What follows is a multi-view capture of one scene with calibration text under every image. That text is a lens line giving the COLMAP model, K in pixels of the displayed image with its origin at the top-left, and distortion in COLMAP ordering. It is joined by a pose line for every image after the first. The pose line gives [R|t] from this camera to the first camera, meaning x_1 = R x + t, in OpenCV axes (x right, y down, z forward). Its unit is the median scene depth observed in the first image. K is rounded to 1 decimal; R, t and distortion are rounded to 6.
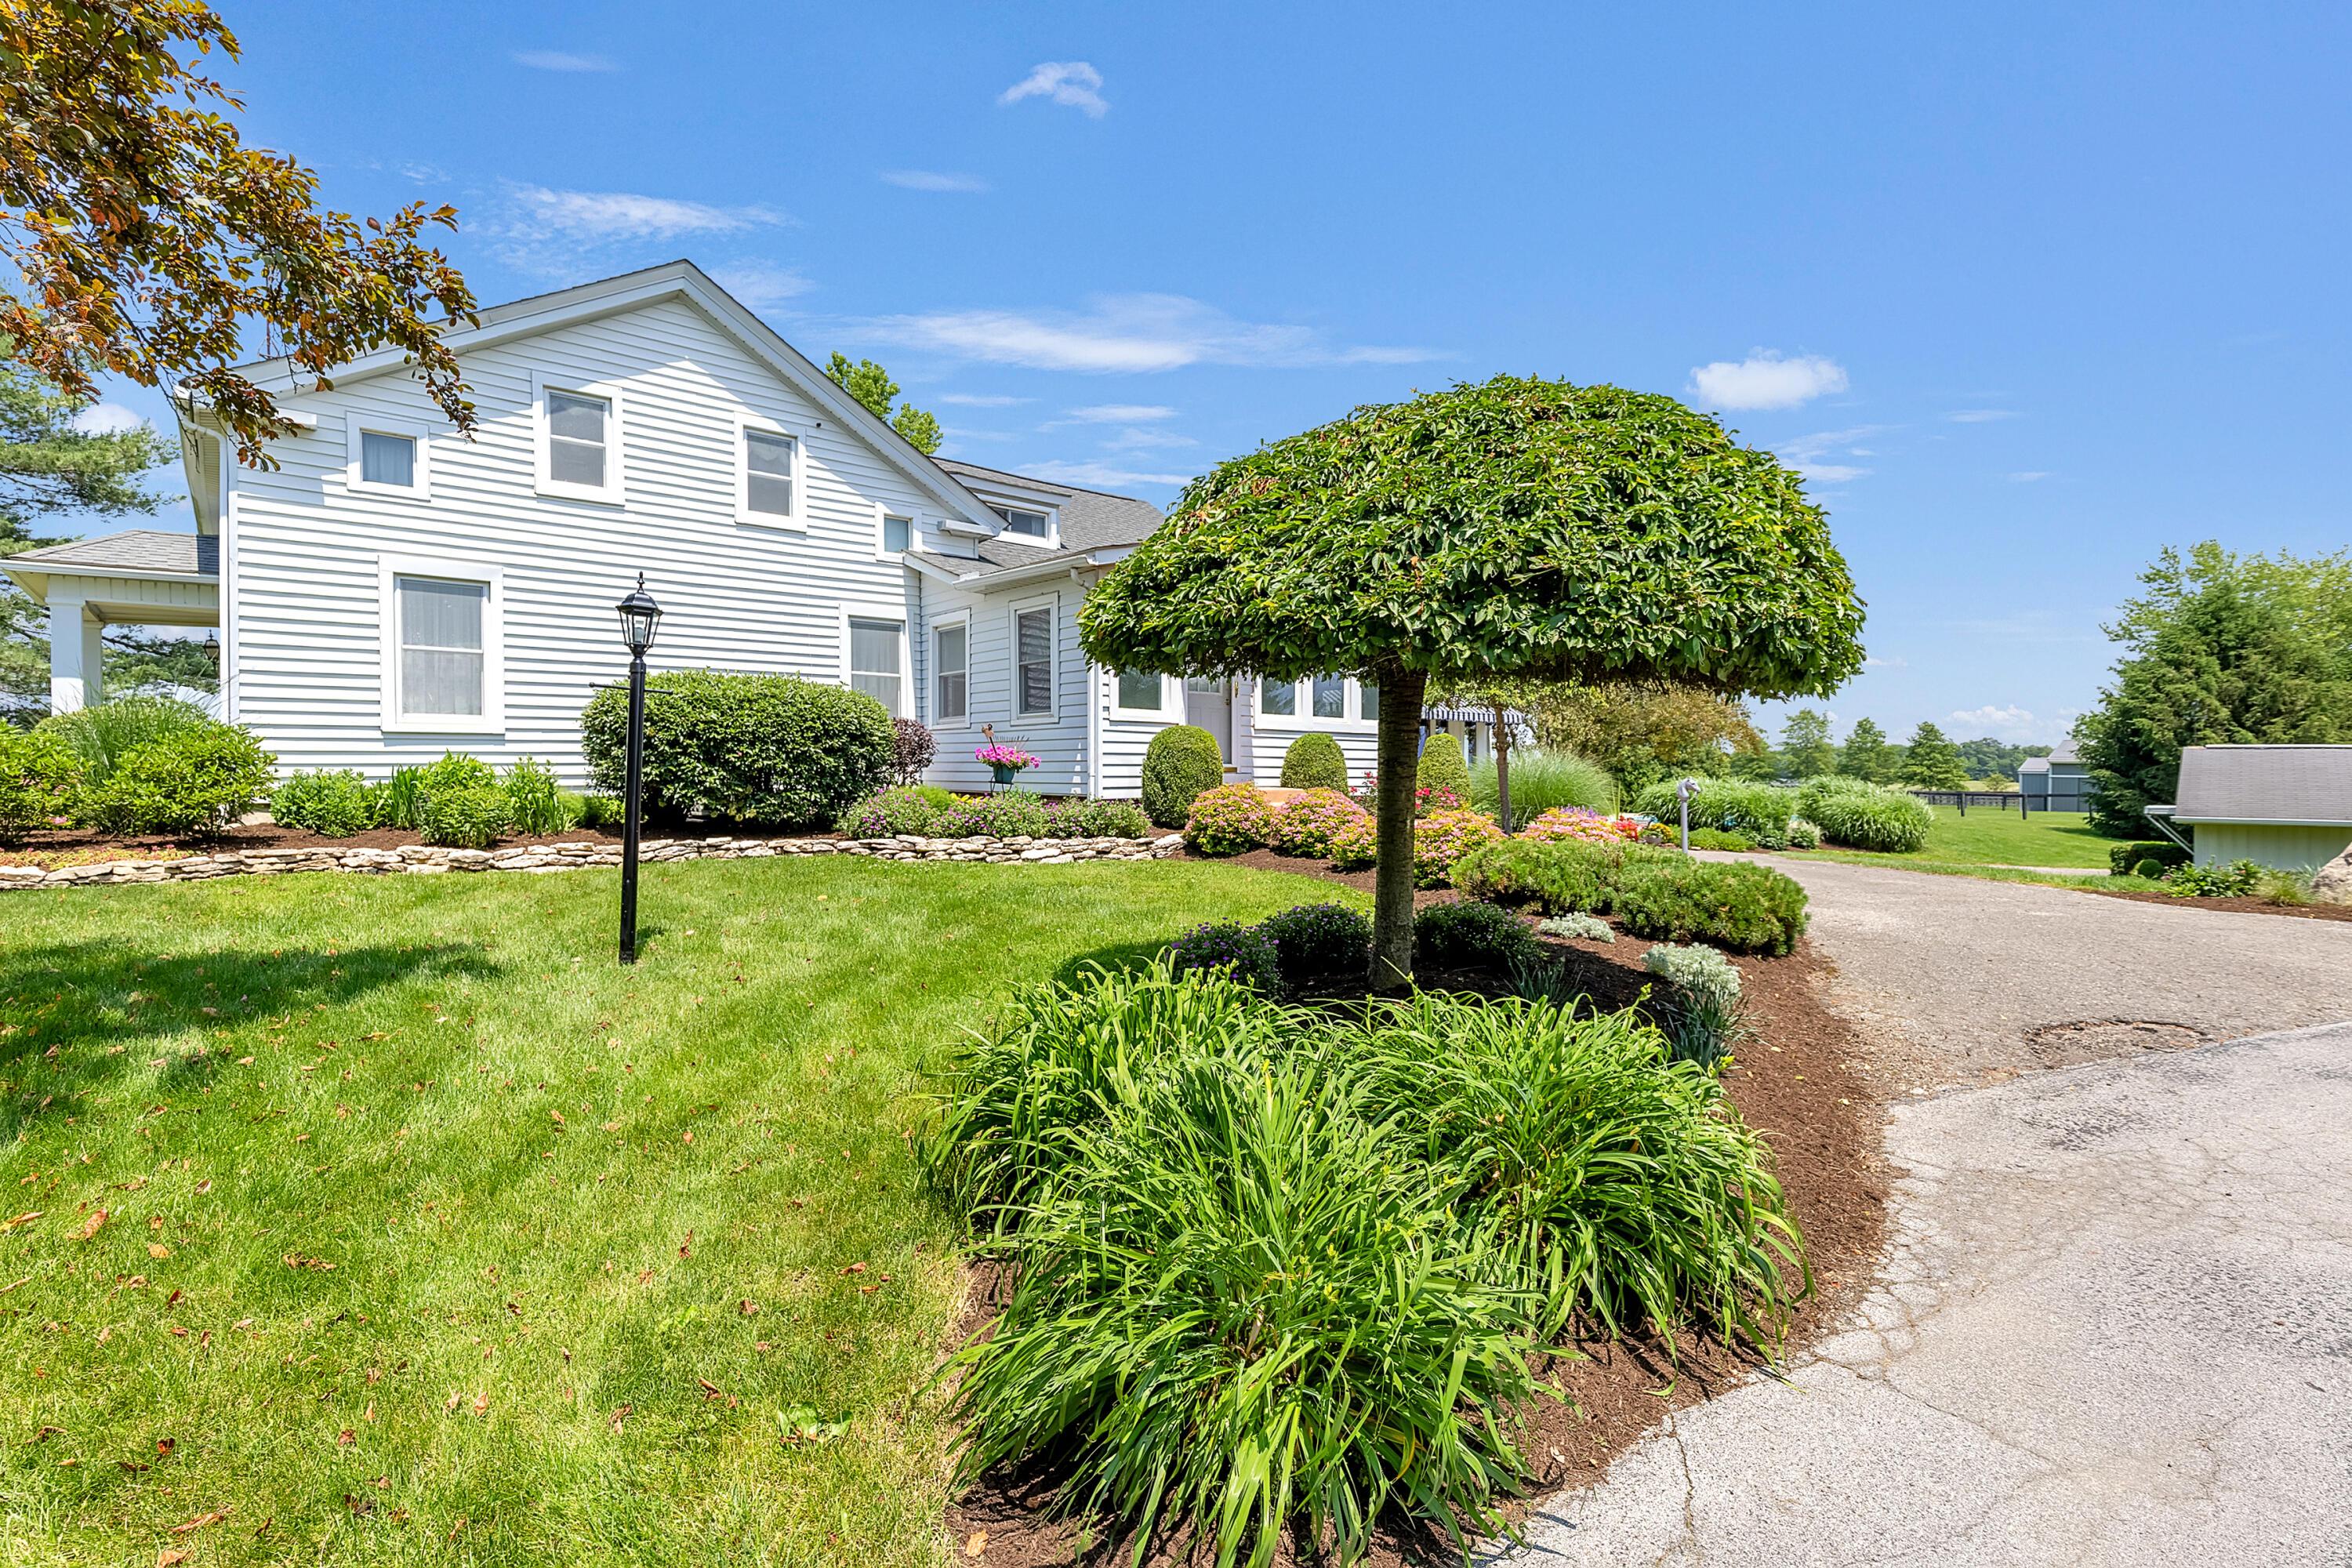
lens RADIAL K [[1056.2, 0, 1176.3], [0, 1056.2, 781.7], [0, 0, 1]] dist [0.006878, 0.000888]
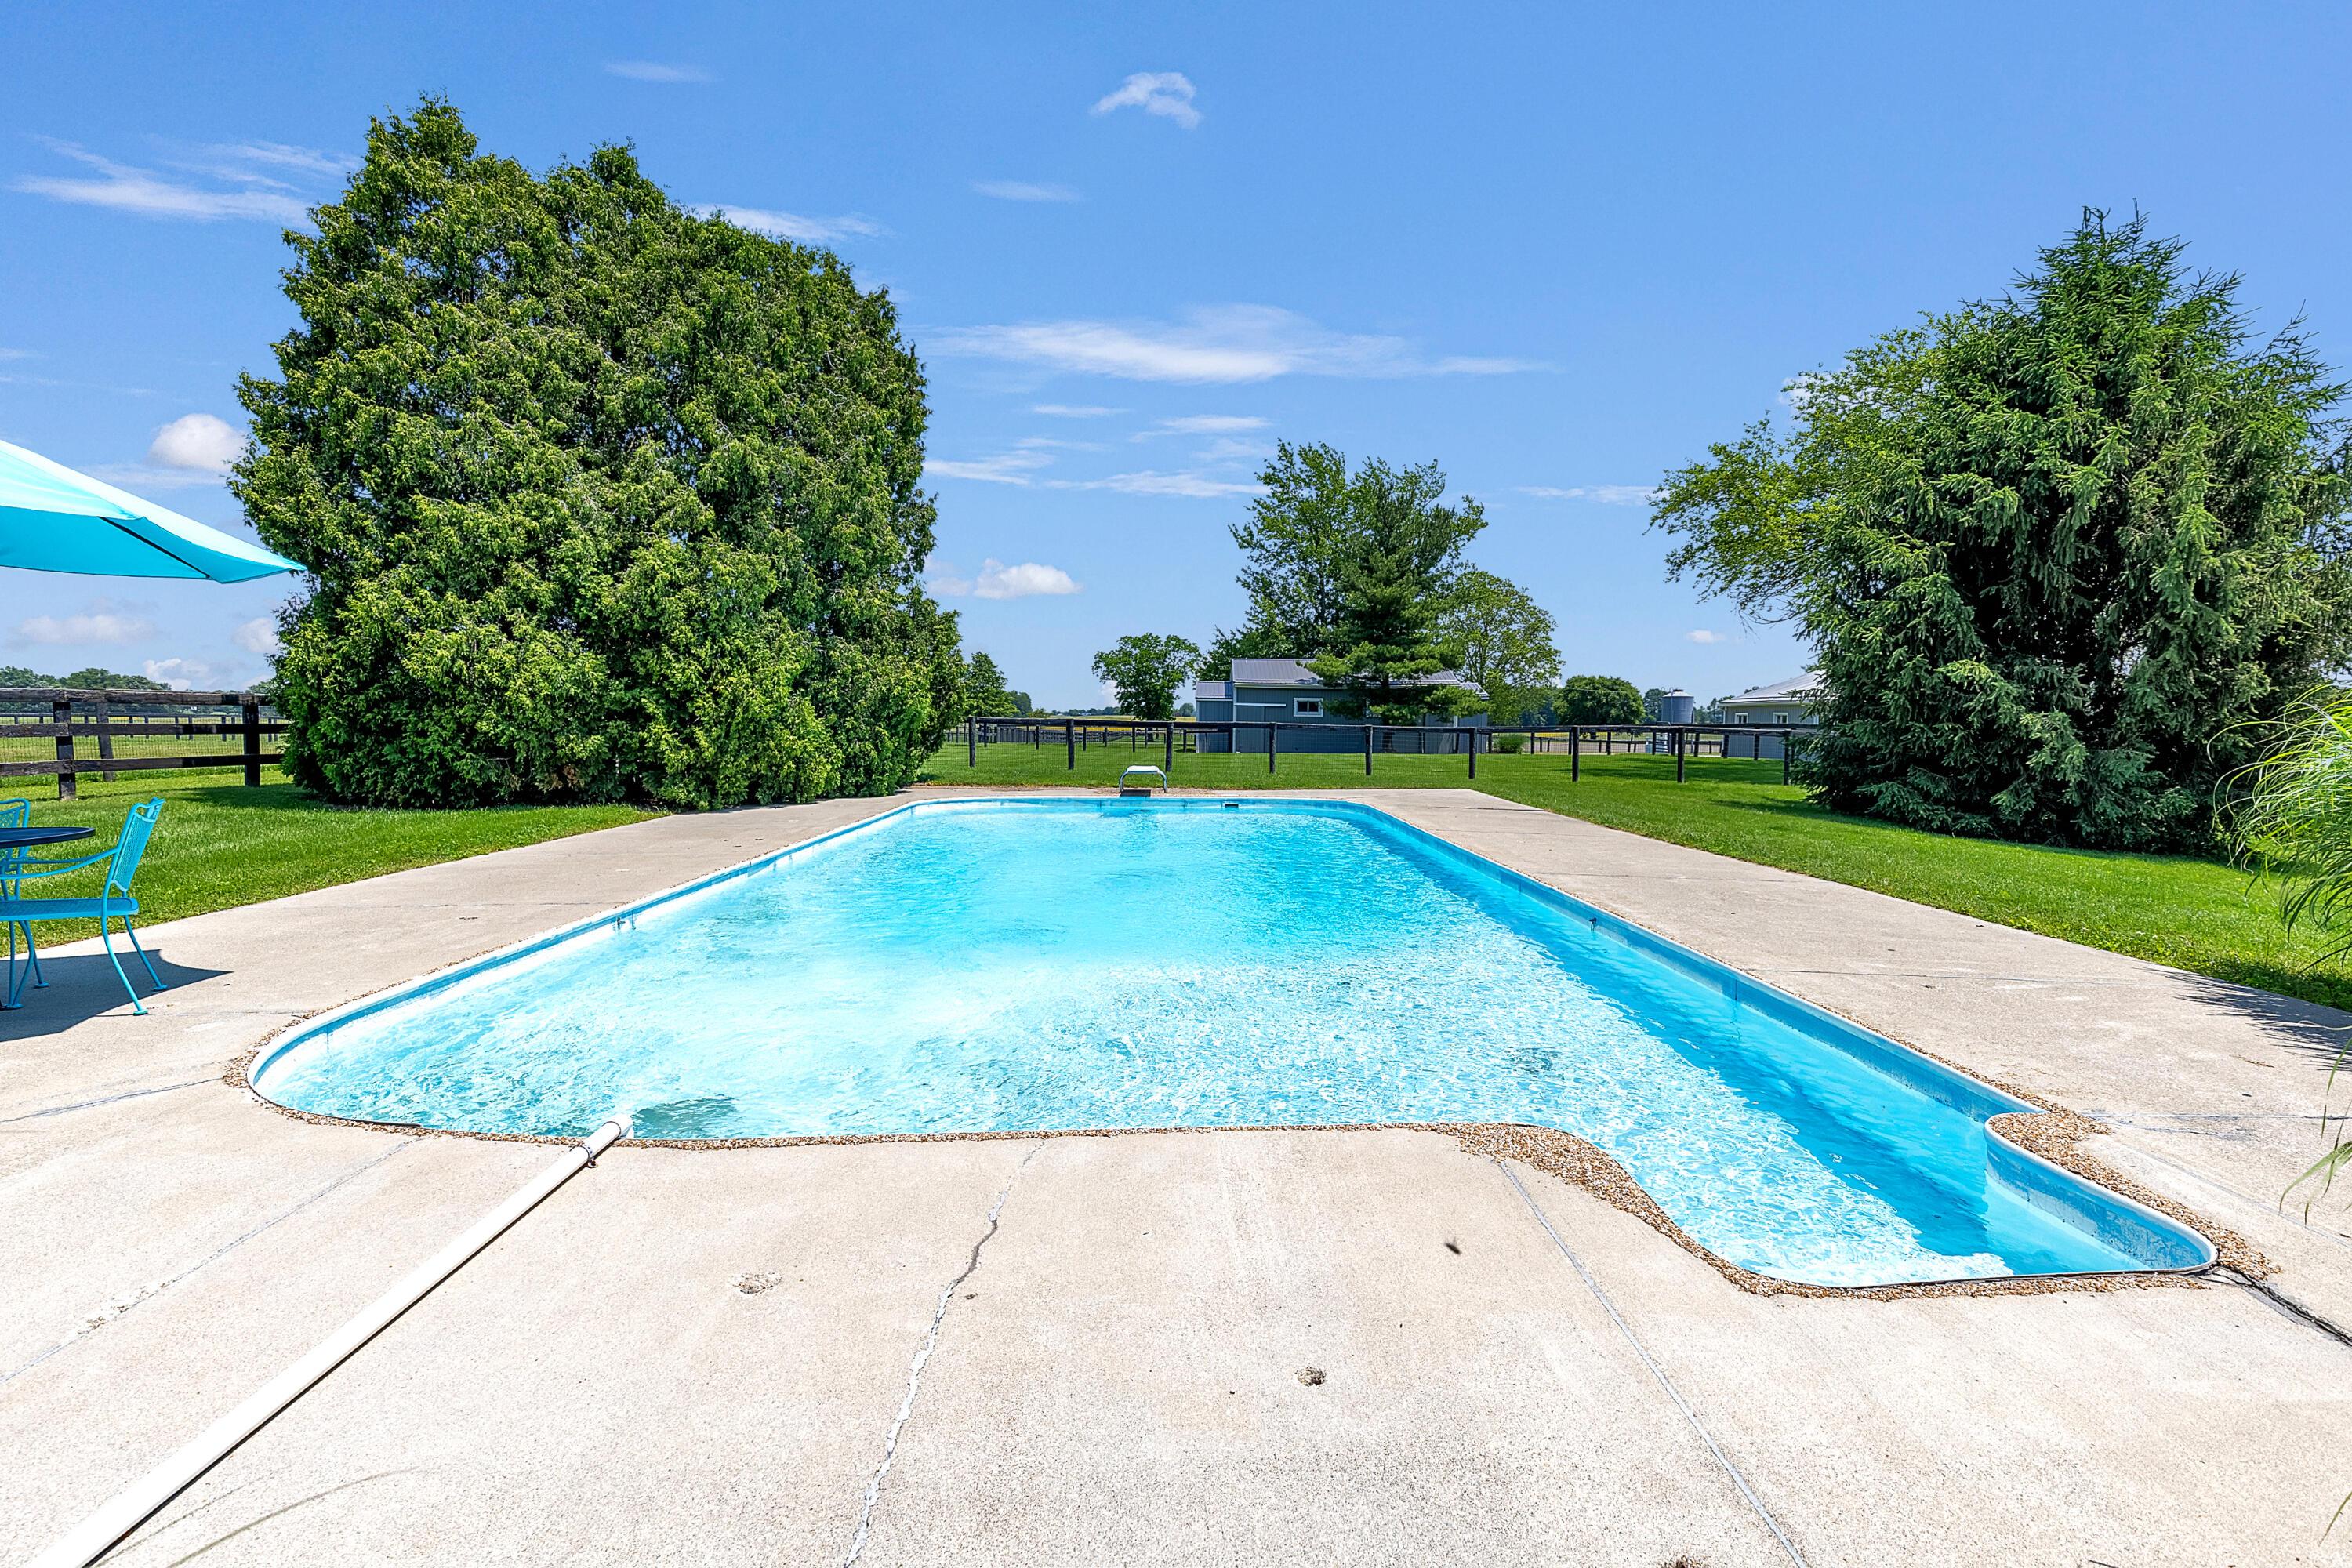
lens RADIAL K [[1056.2, 0, 1191.6], [0, 1056.2, 789.6], [0, 0, 1]] dist [0.006878, 0.000888]
pose [[0.632004, -0.050990, 0.773286, 0.139087], [0.000473, 0.997858, 0.065412, 0.004639], [-0.774965, -0.040975, 0.630674, 0.353638]]
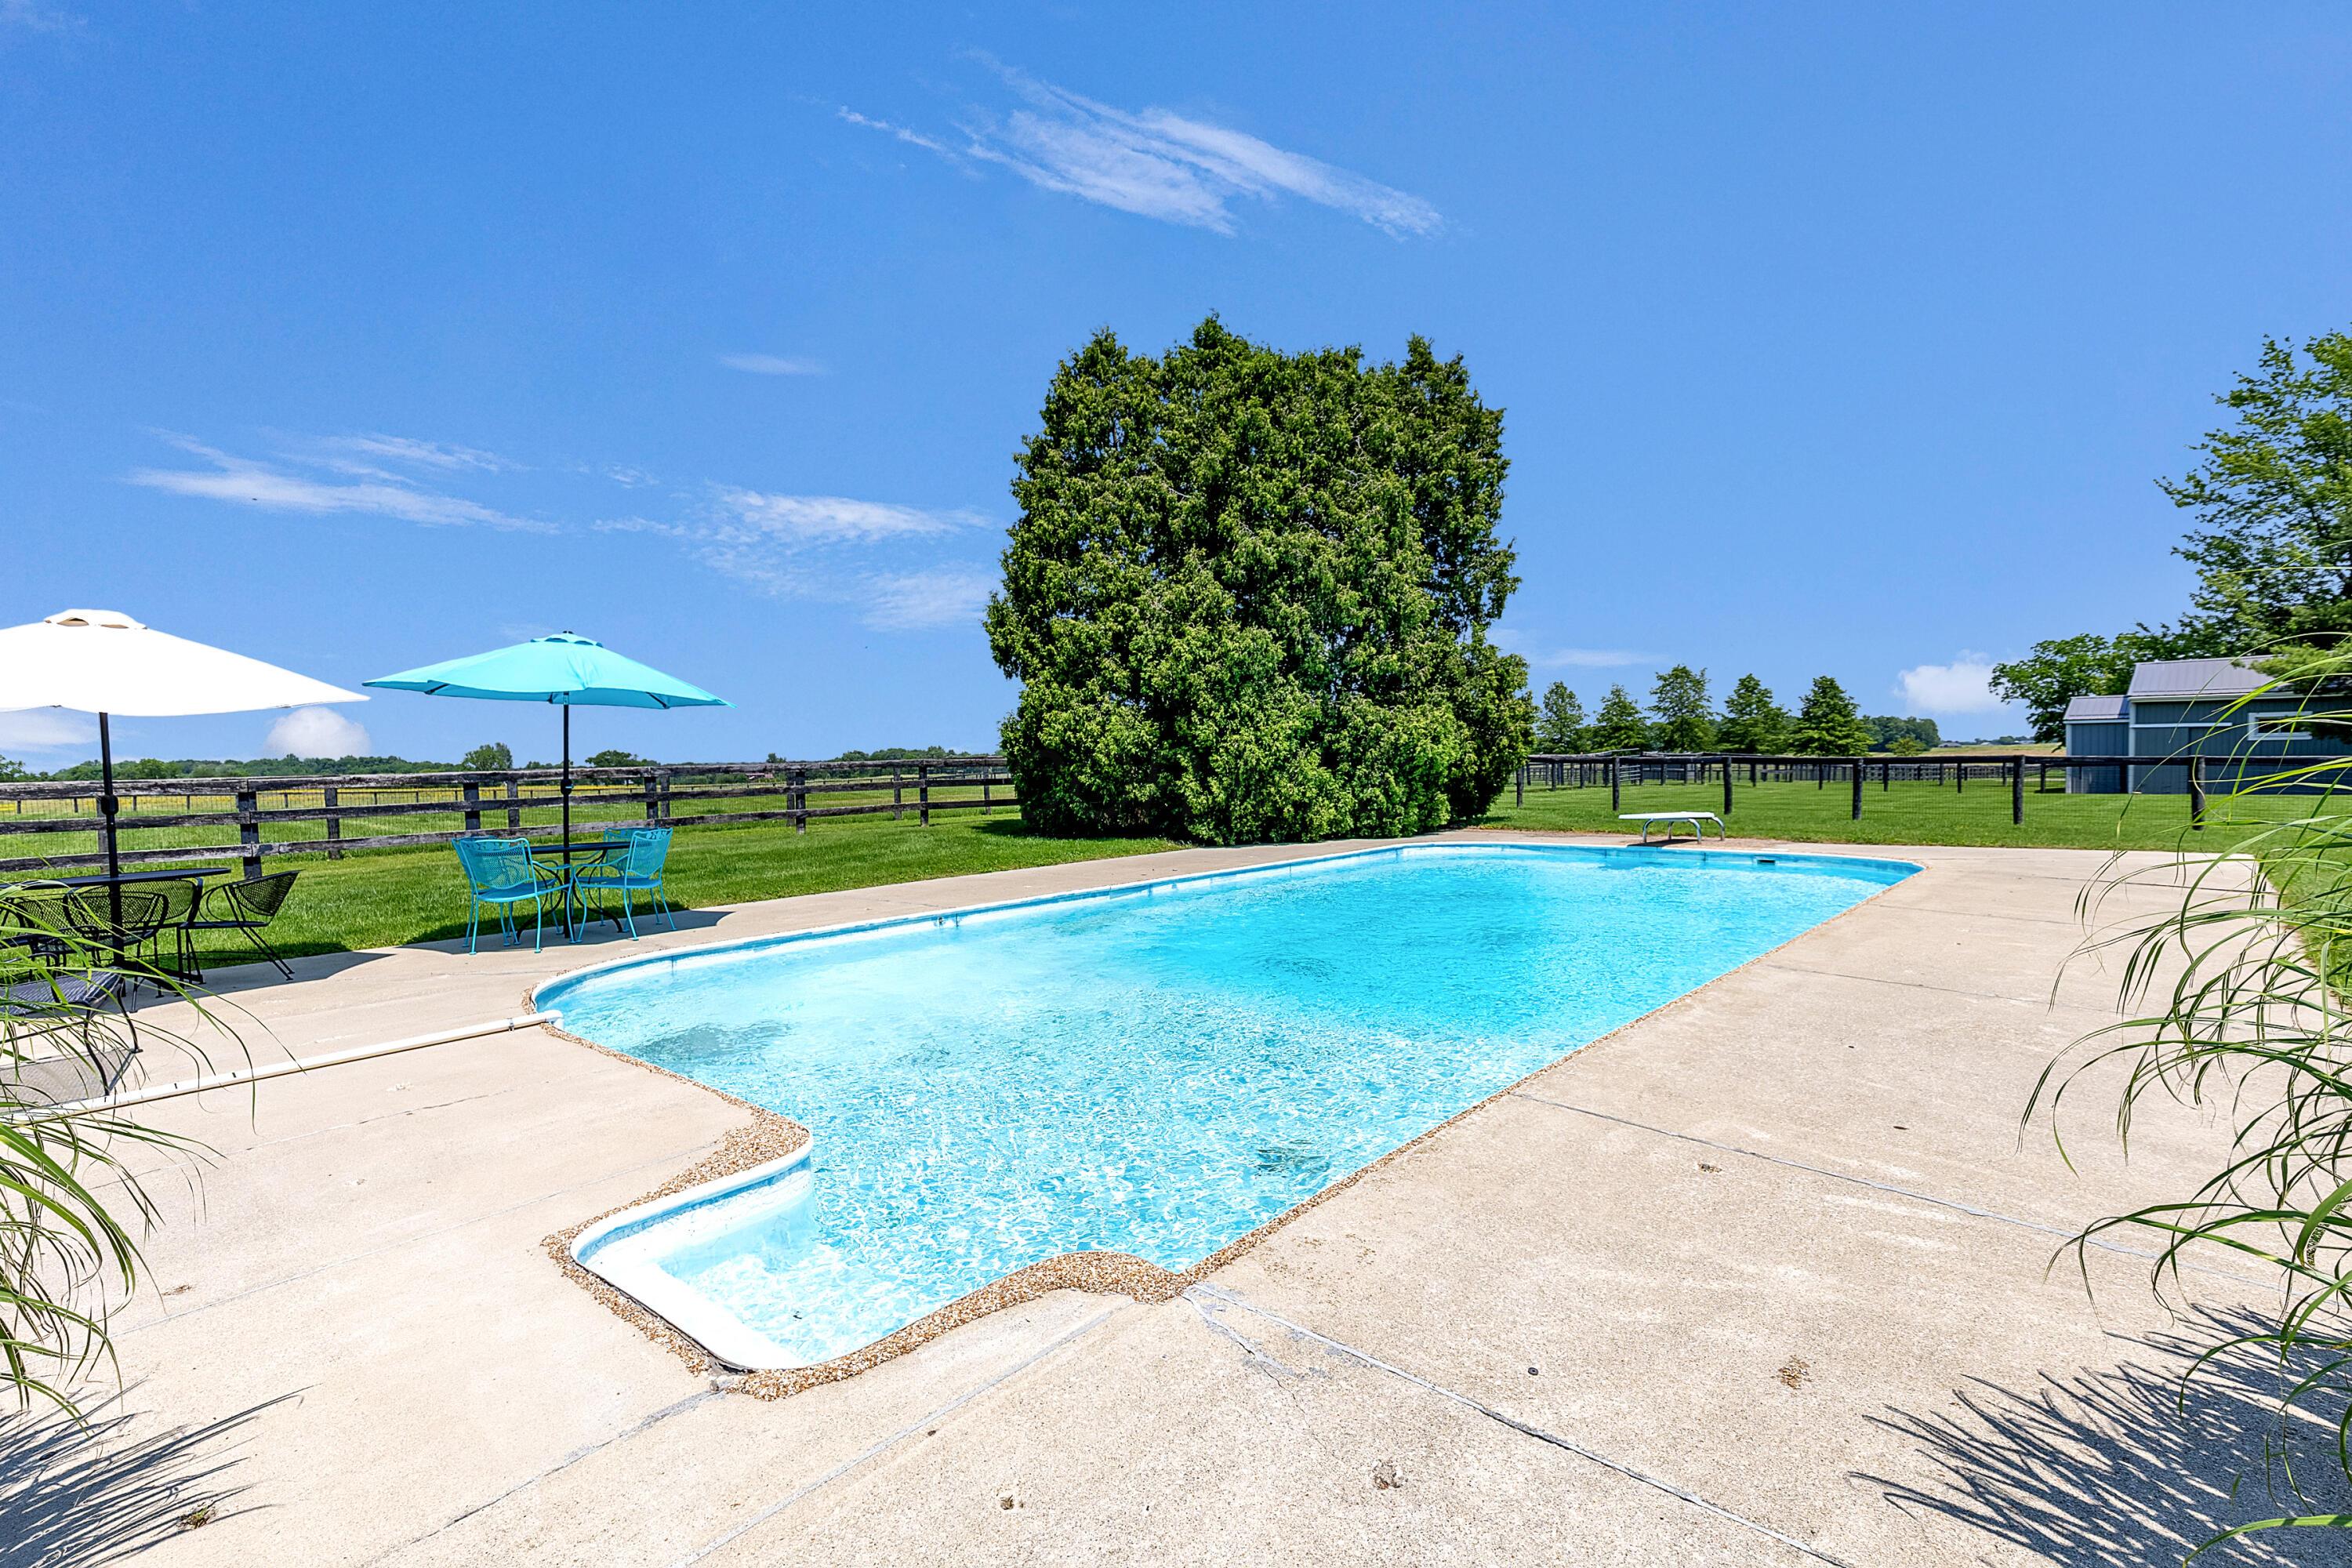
lens RADIAL K [[1056.2, 0, 1181.5], [0, 1056.2, 790.3], [0, 0, 1]] dist [0.006878, 0.000888]
pose [[0.993907, -0.025035, 0.107343, 0.176340], [0.023050, 0.999540, 0.019697, 0.004249], [-0.107787, -0.017103, 0.994027, 0.328640]]
